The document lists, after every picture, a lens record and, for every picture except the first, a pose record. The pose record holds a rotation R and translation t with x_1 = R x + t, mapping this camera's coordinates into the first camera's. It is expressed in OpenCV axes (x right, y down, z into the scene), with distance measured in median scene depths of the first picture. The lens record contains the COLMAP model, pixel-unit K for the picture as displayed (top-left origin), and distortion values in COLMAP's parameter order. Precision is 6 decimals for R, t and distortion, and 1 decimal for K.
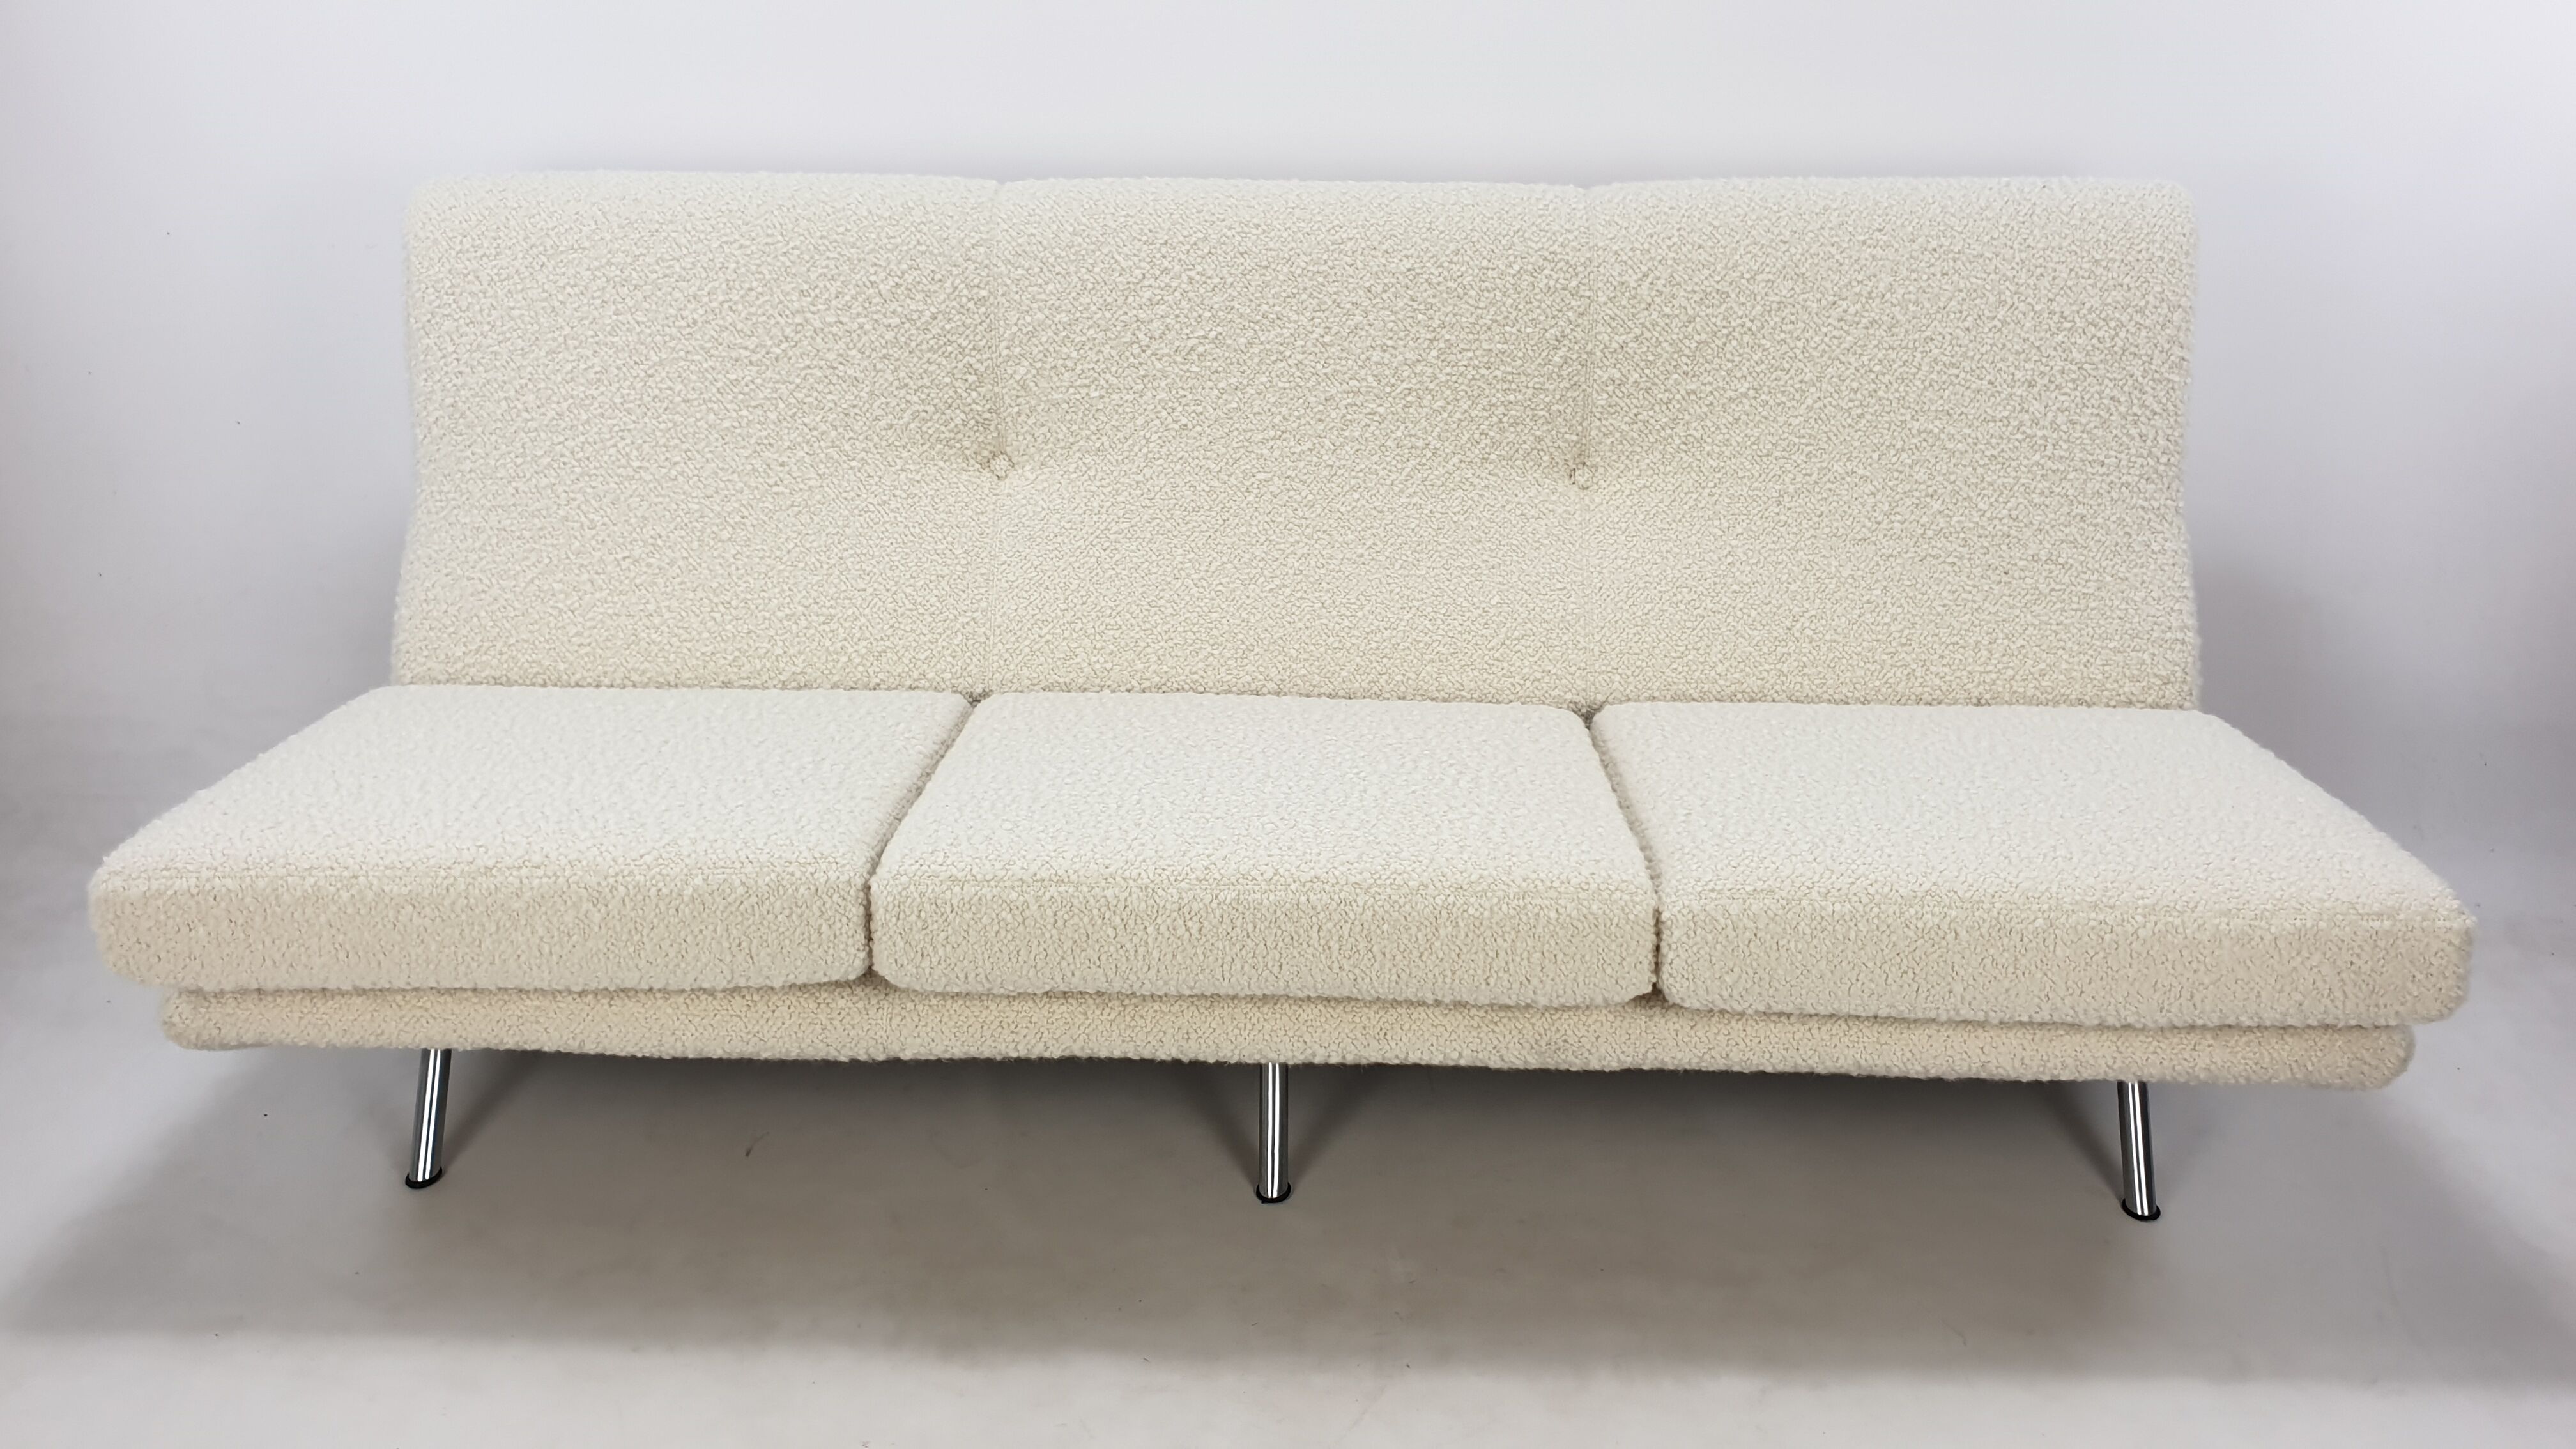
lens RADIAL K [[2017.1, 0, 1286.5], [0, 2017.1, 696.7], [0, 0, 1]] dist [-0.009867, -0.018234]
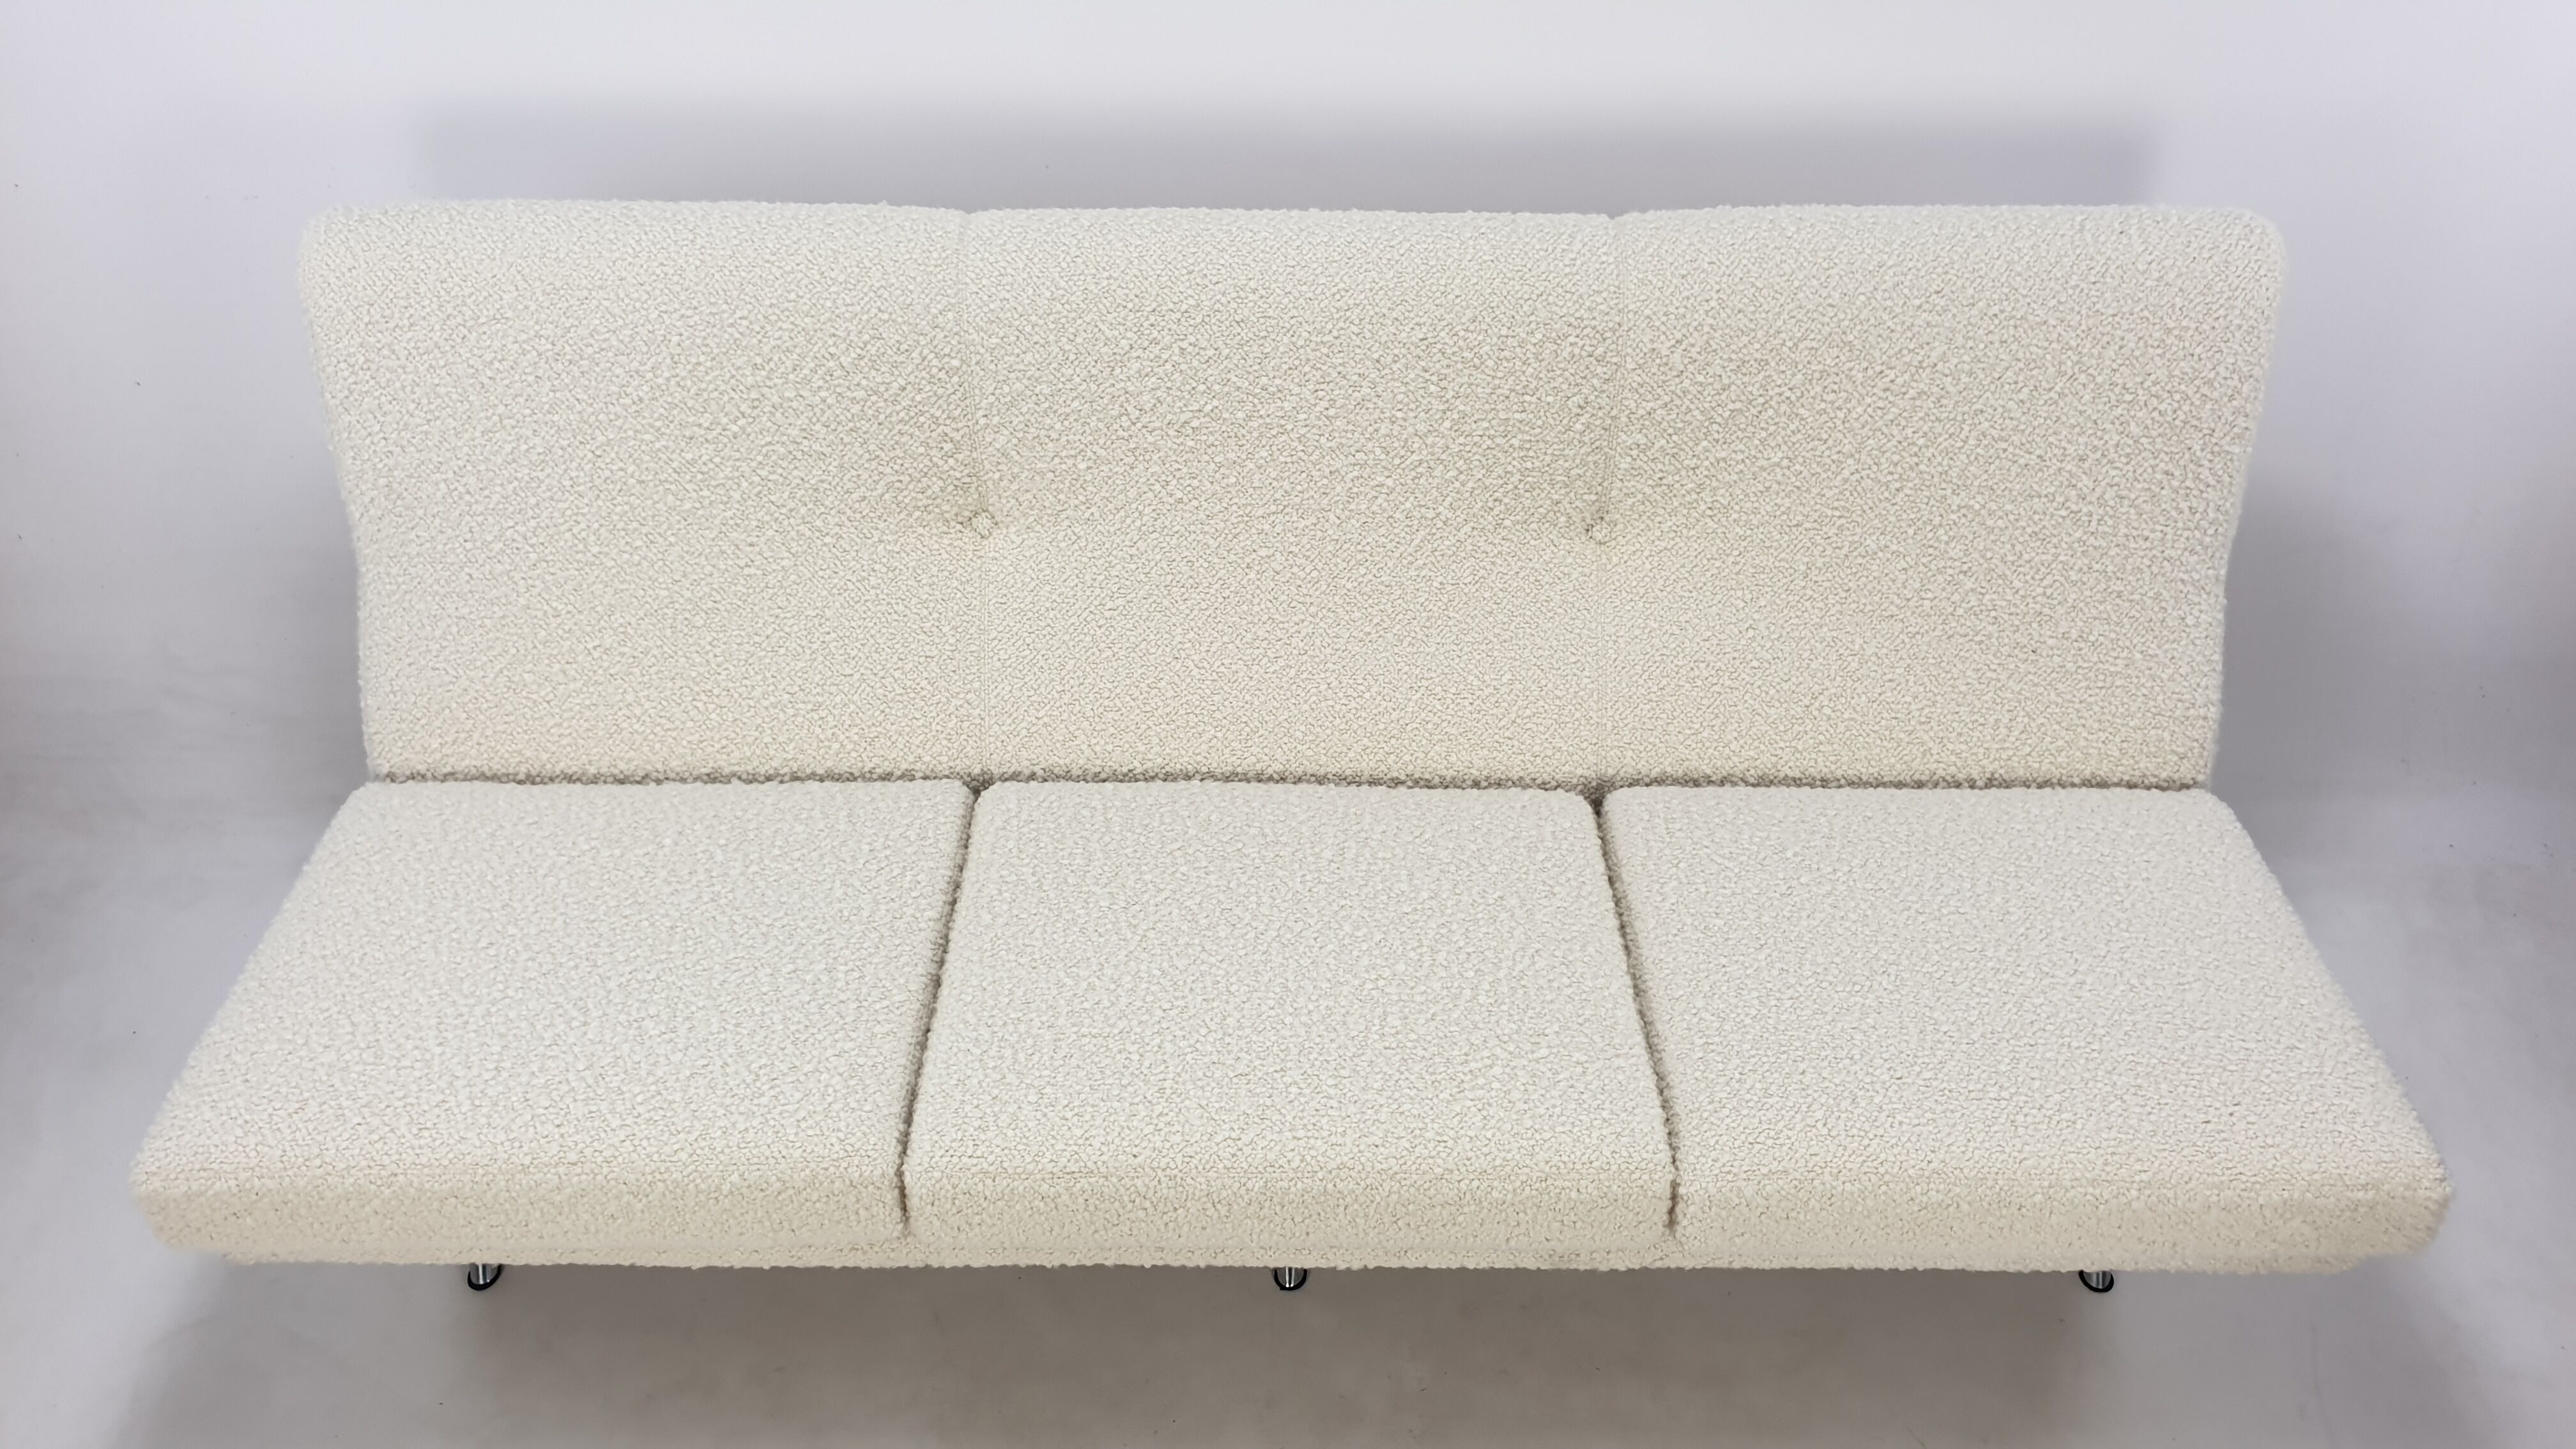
lens RADIAL K [[2017.1, 0, 1279.1], [0, 2017.1, 701.7], [0, 0, 1]] dist [-0.009867, -0.018234]
pose [[0.999608, -0.019662, 0.019920, -0.025439], [0.012092, 0.945222, 0.326205, -0.358382], [-0.025243, -0.325836, 0.945089, 0.085383]]
